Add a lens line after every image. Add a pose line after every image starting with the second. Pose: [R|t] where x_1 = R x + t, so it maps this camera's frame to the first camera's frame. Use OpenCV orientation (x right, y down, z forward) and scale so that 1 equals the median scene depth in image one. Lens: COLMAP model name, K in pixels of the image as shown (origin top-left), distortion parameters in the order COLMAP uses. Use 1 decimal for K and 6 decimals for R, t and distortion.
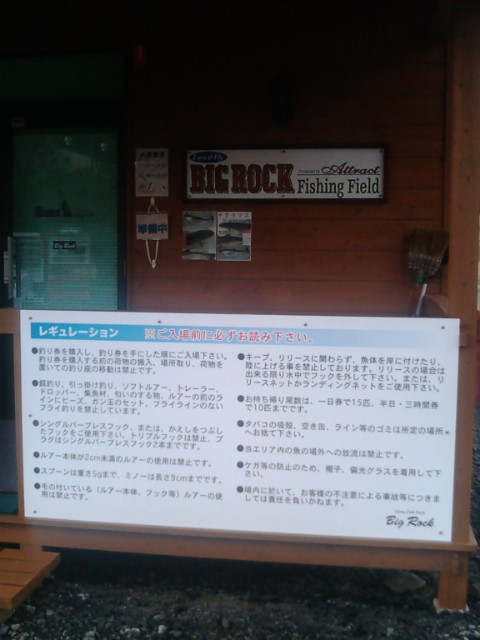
lens RADIAL K [[833.8, 0, 239.9], [0, 833.8, 320.2], [0, 0, 1]] dist [-0.105964, 0.000000]
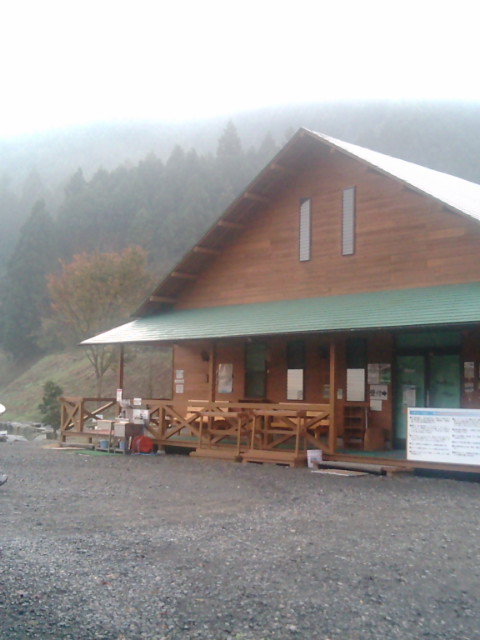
lens RADIAL K [[833.8, 0, 240.2], [0, 833.8, 320.0], [0, 0, 1]] dist [-0.105964, 0.000000]
pose [[0.768921, -0.049125, -0.637453, 1.797771], [-0.072718, 0.983854, -0.163535, 0.302231], [0.635194, 0.172100, 0.752934, -2.798996]]
